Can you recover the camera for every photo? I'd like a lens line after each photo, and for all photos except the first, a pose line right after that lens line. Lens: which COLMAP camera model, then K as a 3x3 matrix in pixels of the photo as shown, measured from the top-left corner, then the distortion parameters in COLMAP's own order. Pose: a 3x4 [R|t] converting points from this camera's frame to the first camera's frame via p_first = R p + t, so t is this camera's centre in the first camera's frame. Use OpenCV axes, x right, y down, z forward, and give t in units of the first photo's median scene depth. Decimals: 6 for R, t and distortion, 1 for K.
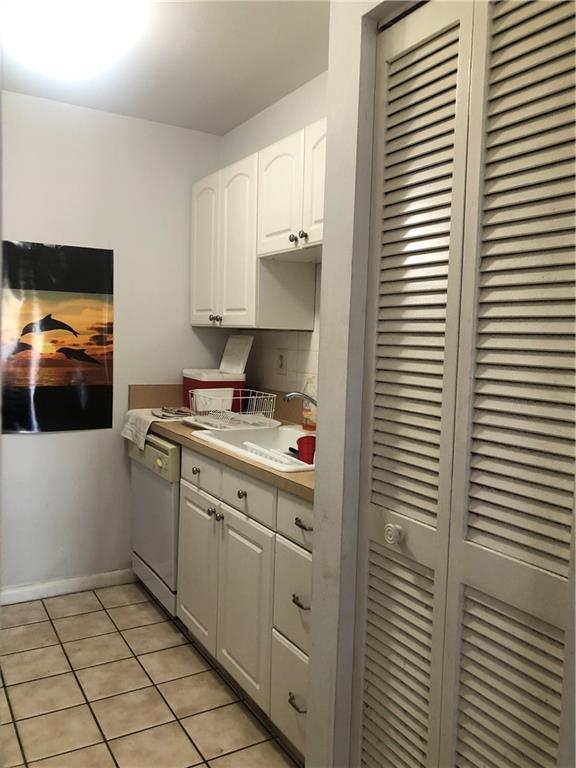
lens RADIAL K [[635.4, 0, 288.8], [0, 635.4, 388.2], [0, 0, 1]] dist [0.034130, -0.014024]
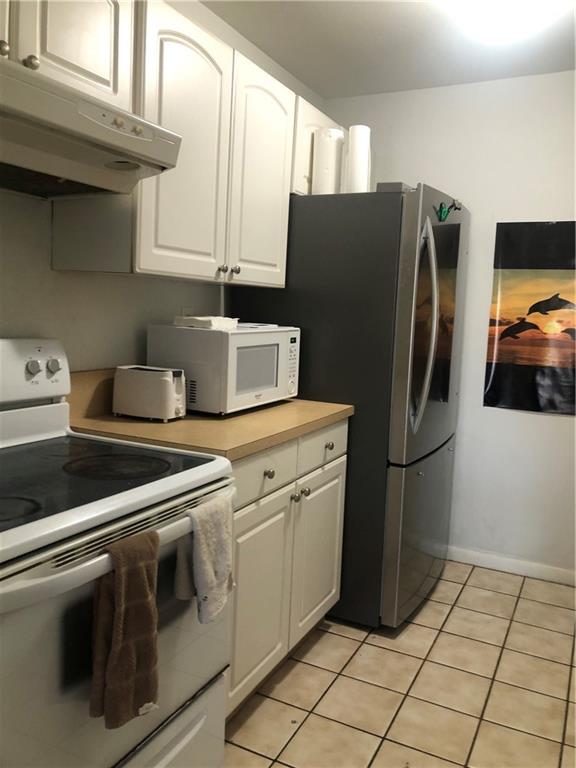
lens RADIAL K [[635.4, 0, 289.7], [0, 635.4, 378.4], [0, 0, 1]] dist [0.034130, -0.014024]
pose [[0.551924, 0.092467, -0.828752, 0.256303], [-0.091205, 0.994565, 0.050227, 0.002102], [0.828892, 0.047865, 0.557357, 0.136350]]
